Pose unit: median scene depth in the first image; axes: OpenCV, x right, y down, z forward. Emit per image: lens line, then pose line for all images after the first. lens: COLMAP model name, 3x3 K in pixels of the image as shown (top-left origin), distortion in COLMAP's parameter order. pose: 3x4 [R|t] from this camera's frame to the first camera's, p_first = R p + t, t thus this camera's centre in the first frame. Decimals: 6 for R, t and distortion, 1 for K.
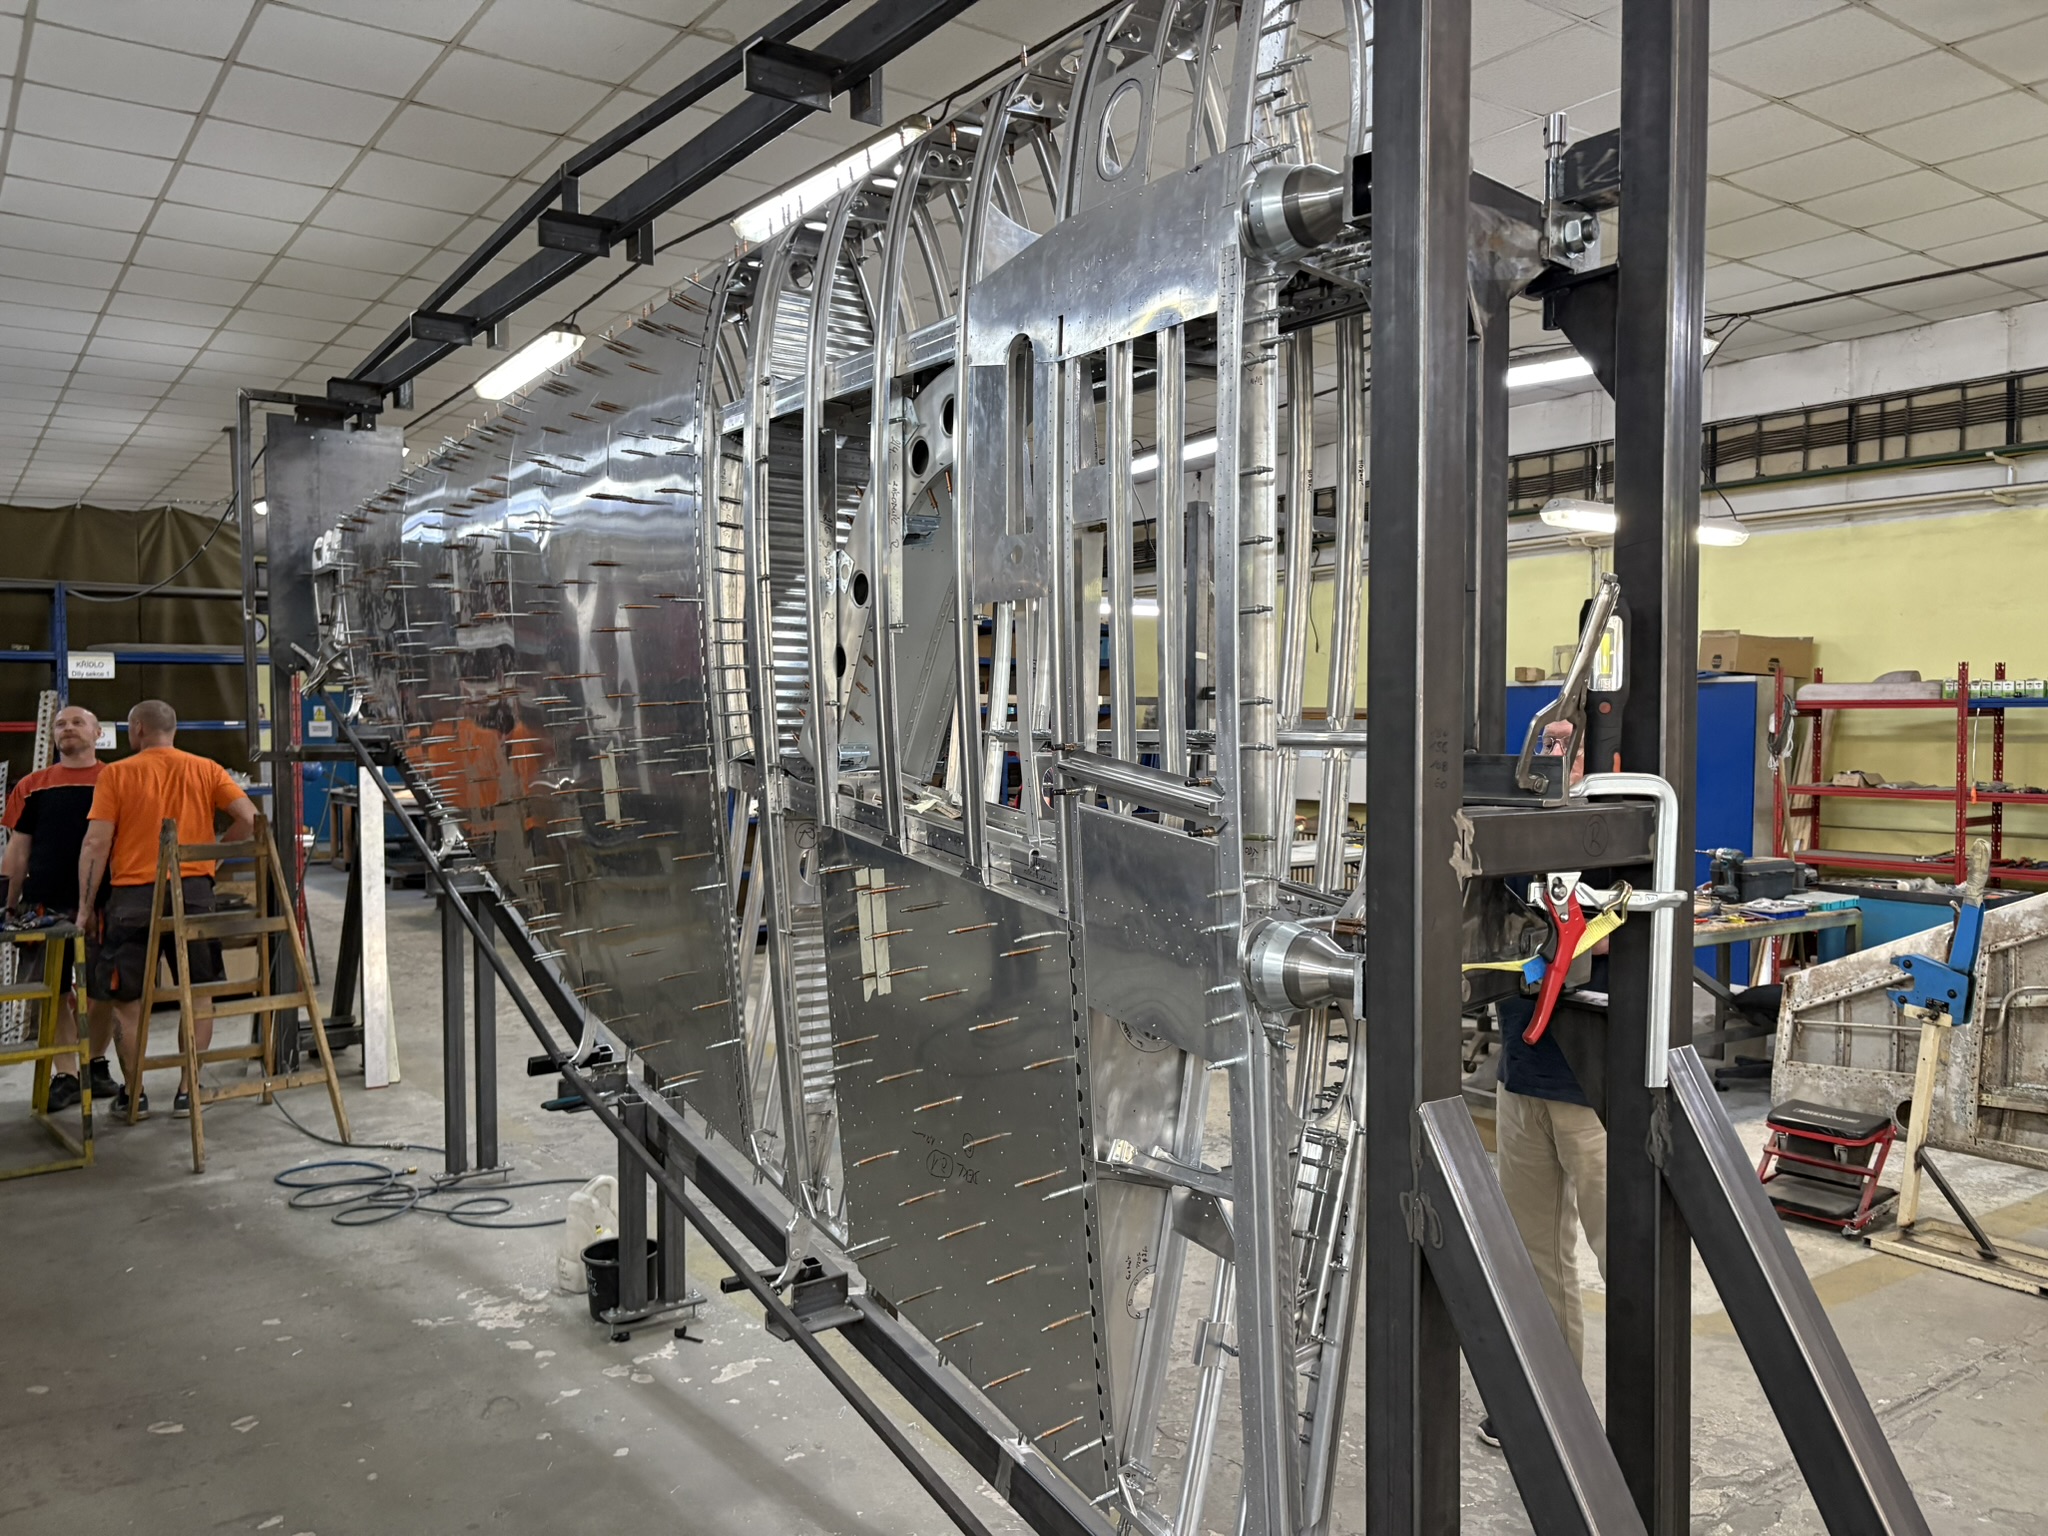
lens RADIAL K [[1557.6, 0, 1024.0], [0, 1557.6, 768.0], [0, 0, 1]] dist [0.009527, -0.004166]
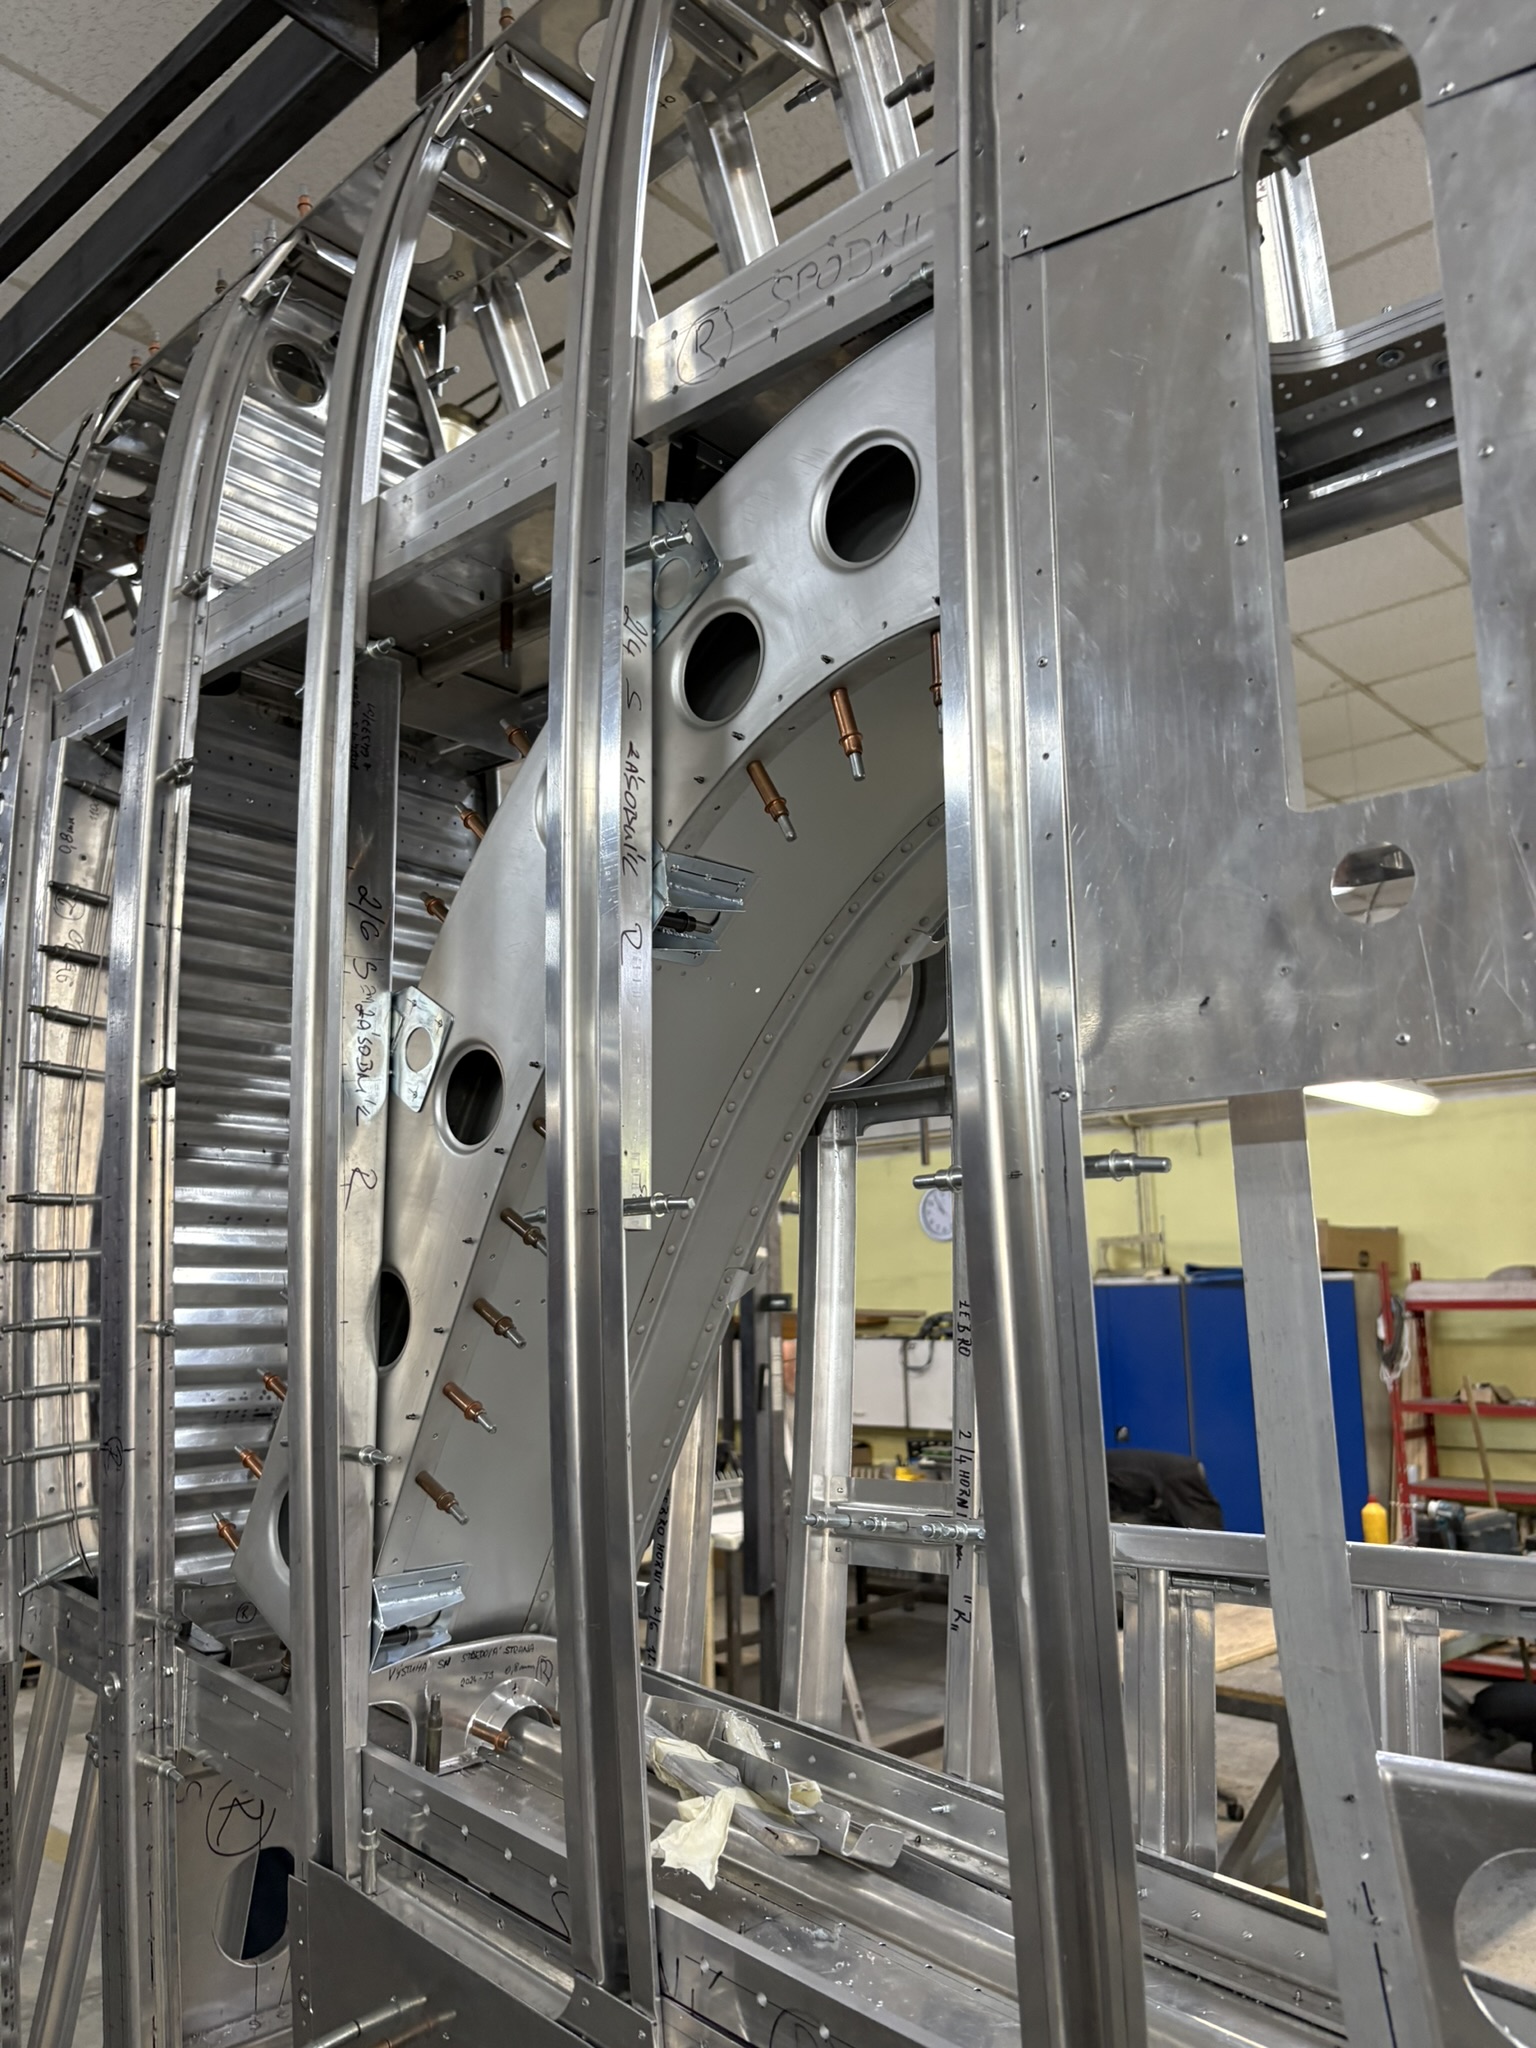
lens RADIAL K [[1557.6, 0, 760.3], [0, 1557.6, 1003.2], [0, 0, 1]] dist [0.009527, -0.004166]
pose [[0.978294, 0.024798, 0.205734, -0.102614], [0.022264, 0.974489, -0.223329, -0.053634], [-0.206023, 0.223061, 0.952784, 0.605373]]
